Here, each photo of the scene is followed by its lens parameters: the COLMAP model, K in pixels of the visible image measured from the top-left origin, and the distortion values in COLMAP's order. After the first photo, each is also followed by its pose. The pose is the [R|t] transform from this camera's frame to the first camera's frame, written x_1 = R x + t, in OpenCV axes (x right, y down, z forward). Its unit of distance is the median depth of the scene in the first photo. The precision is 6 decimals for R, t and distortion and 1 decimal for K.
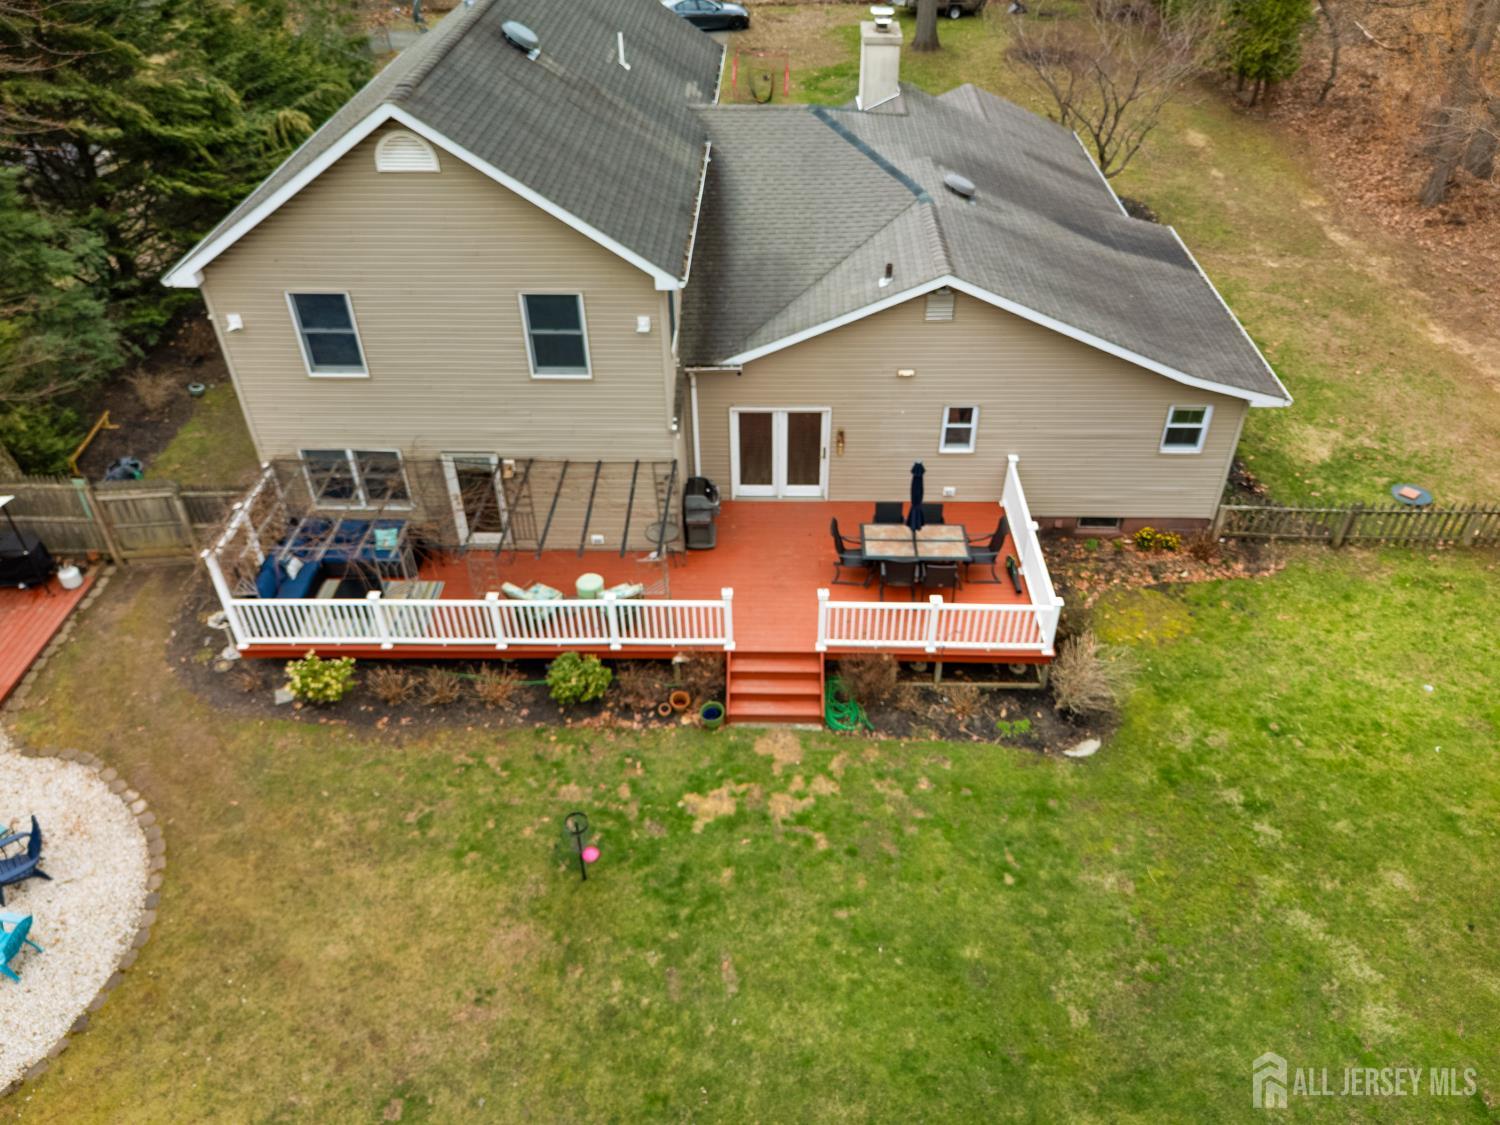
lens RADIAL K [[1116.7, 0, 756.6], [0, 1116.7, 538.1], [0, 0, 1]] dist [0.055395, -0.047866]
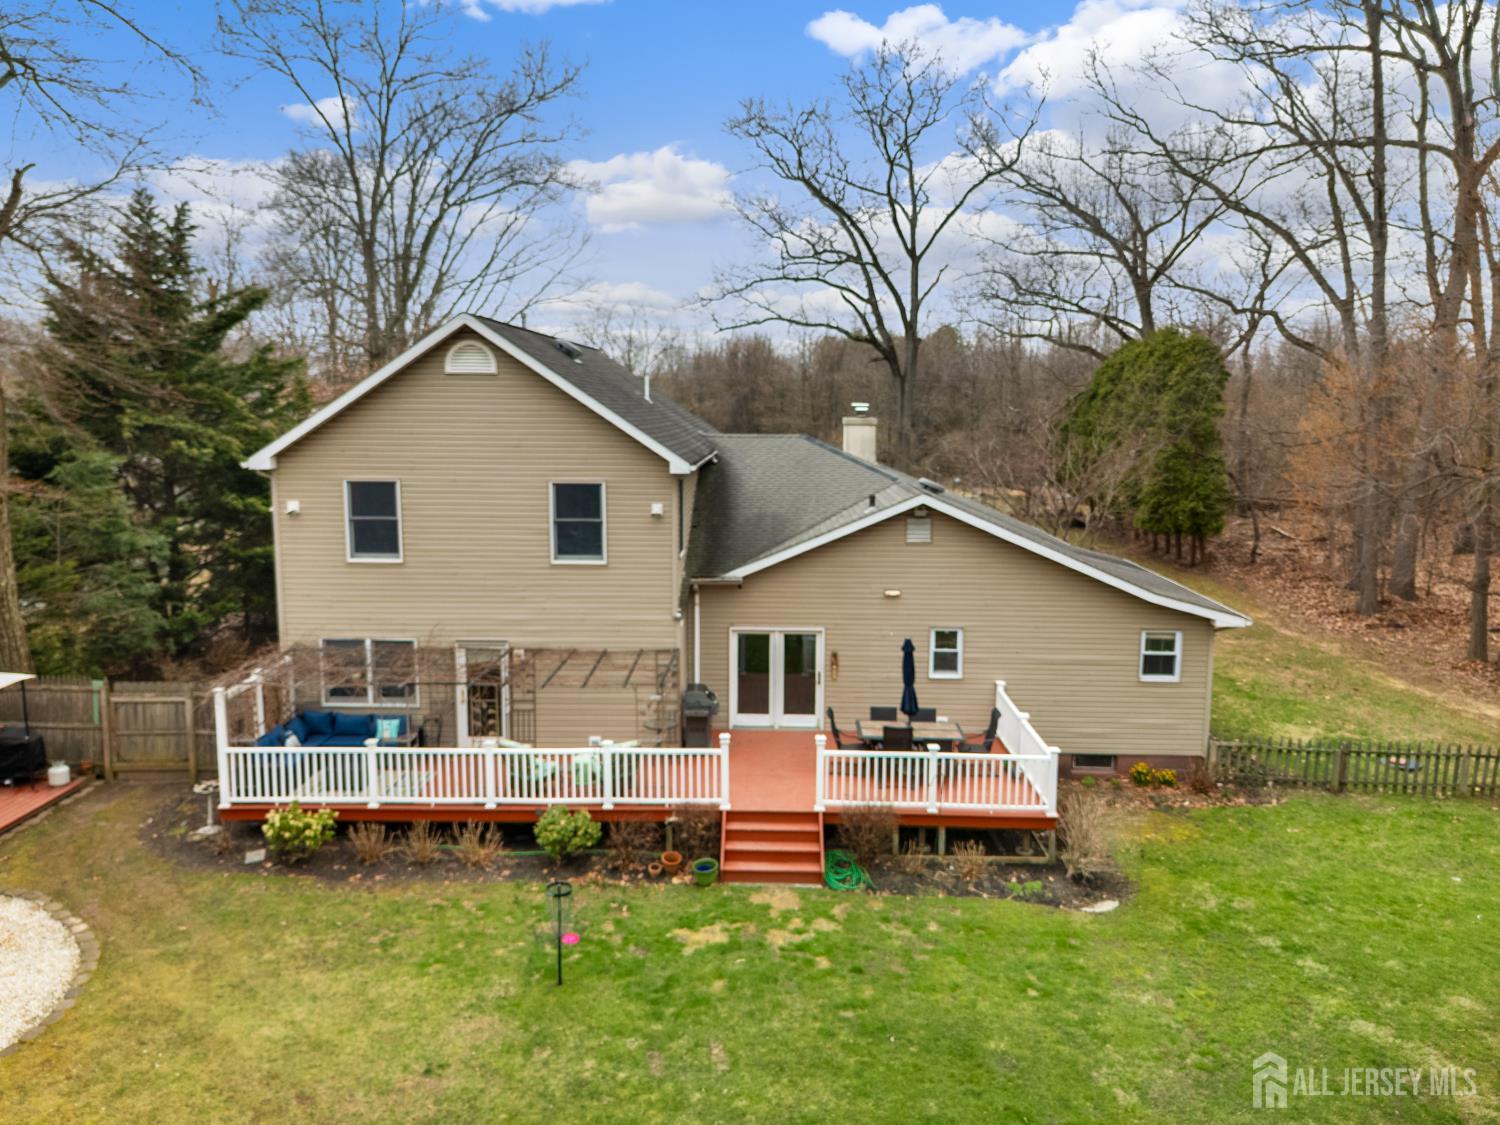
lens RADIAL K [[1116.7, 0, 757.1], [0, 1116.7, 543.3], [0, 0, 1]] dist [0.055395, -0.047866]
pose [[0.999908, 0.013092, 0.003426, -0.002964], [-0.009675, 0.868587, -0.495442, 0.387598], [-0.009462, 0.495363, 0.868635, 0.038168]]
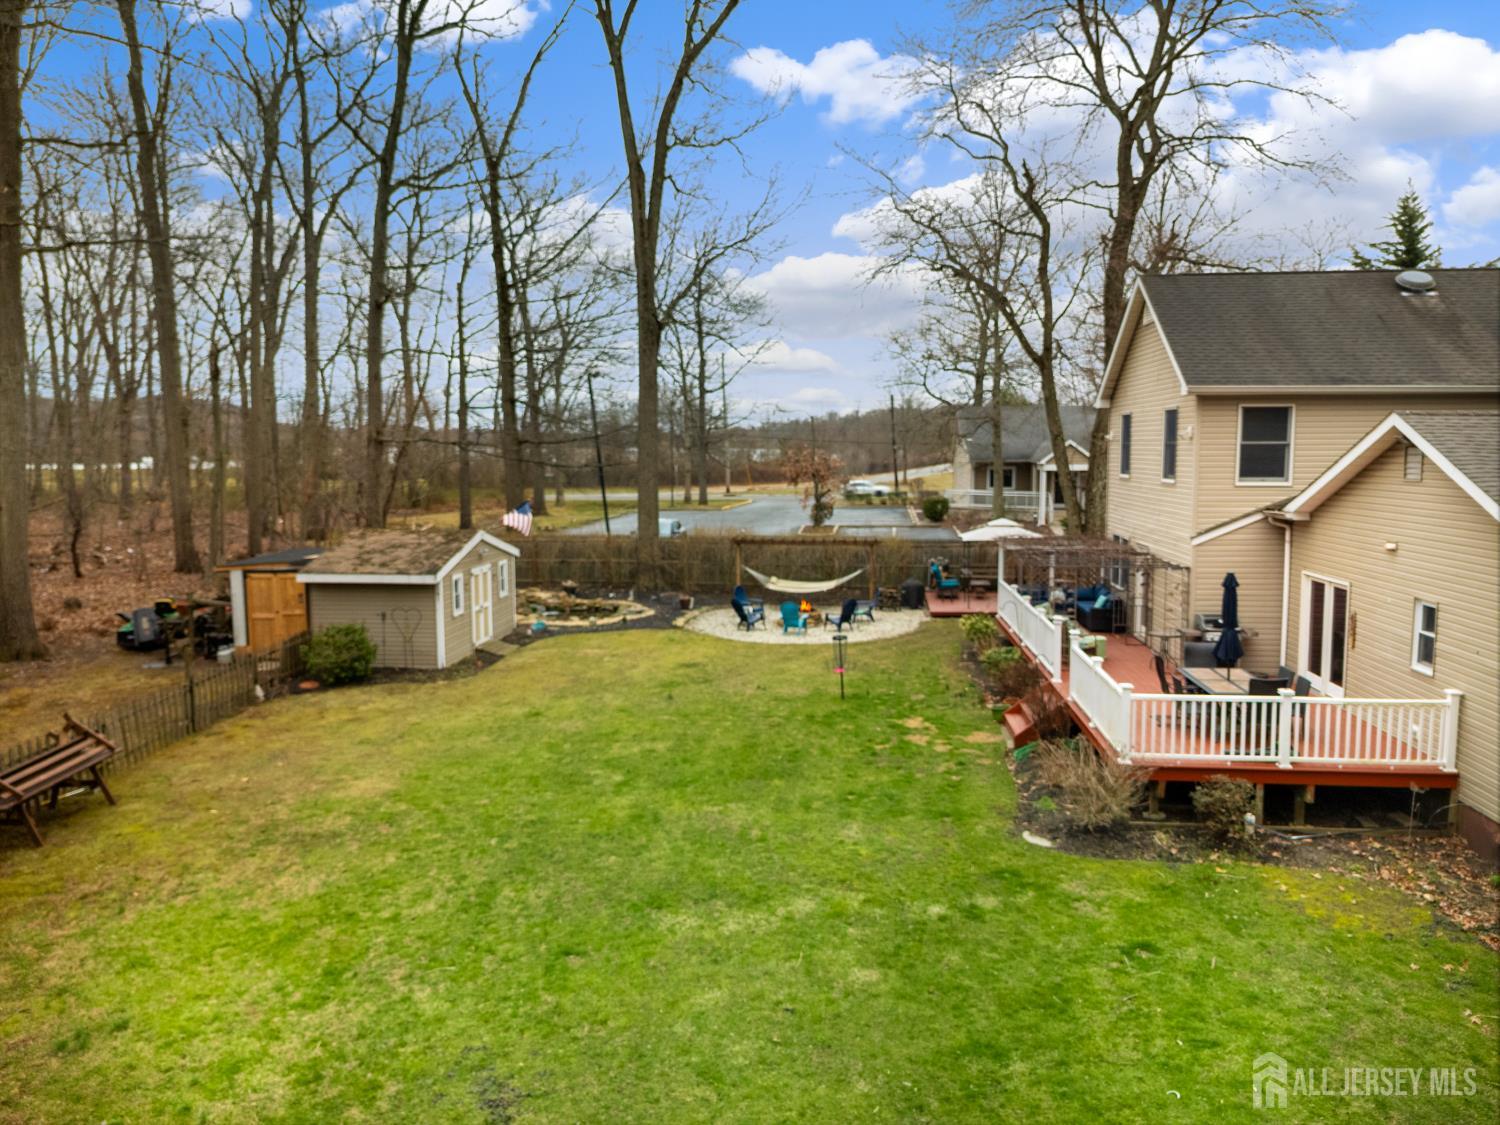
lens RADIAL K [[1116.7, 0, 757.8], [0, 1116.7, 565.8], [0, 0, 1]] dist [0.055395, -0.047866]
pose [[-0.065079, 0.112917, -0.991471, 1.104514], [-0.600645, 0.788994, 0.129283, 0.041412], [0.796863, 0.603936, 0.016477, 0.689083]]
